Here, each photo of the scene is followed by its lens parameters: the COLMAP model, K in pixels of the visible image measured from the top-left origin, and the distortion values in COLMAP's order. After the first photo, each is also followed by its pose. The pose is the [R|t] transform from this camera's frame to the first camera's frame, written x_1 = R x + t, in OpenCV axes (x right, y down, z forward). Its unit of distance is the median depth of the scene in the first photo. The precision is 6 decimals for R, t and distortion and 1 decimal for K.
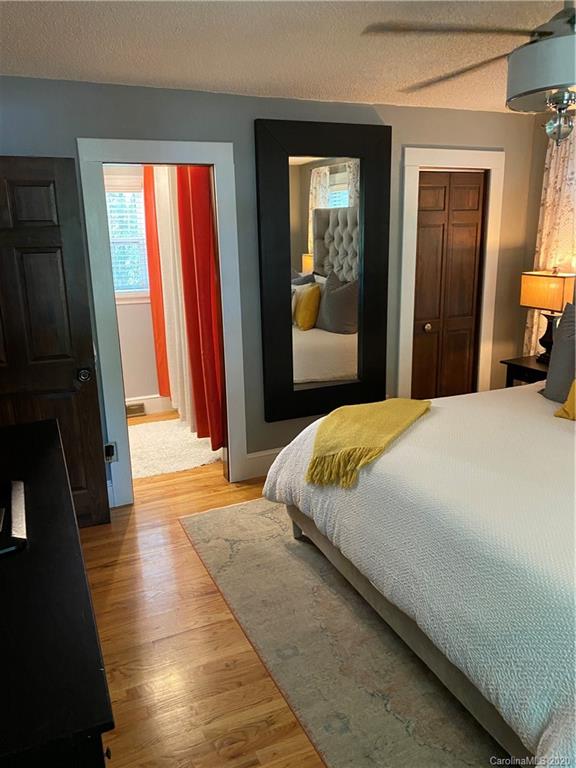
lens RADIAL K [[586.3, 0, 288.4], [0, 586.3, 383.9], [0, 0, 1]] dist [0.013410, 0.005480]
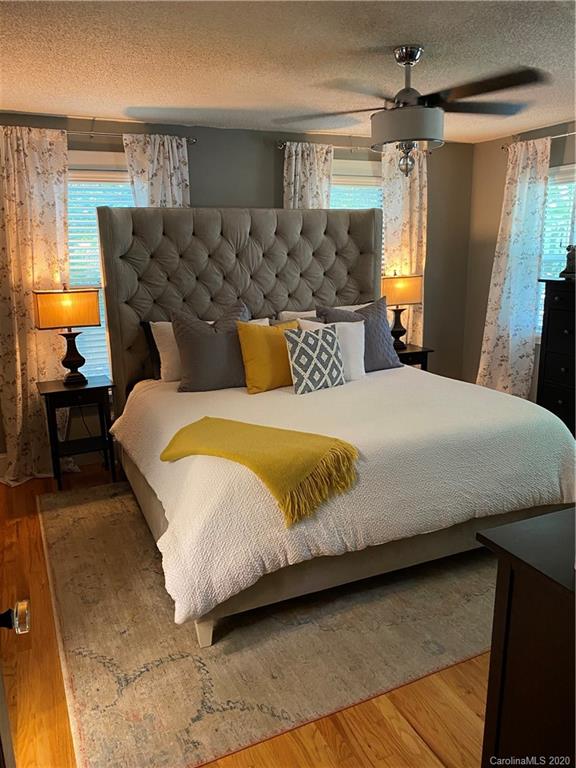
lens RADIAL K [[586.3, 0, 289.3], [0, 586.3, 384.6], [0, 0, 1]] dist [0.013410, 0.005480]
pose [[0.000987, -0.216211, 0.976346, -0.644243], [0.273260, 0.939245, 0.207719, -0.173928], [-0.961940, 0.266592, 0.060009, 0.773261]]
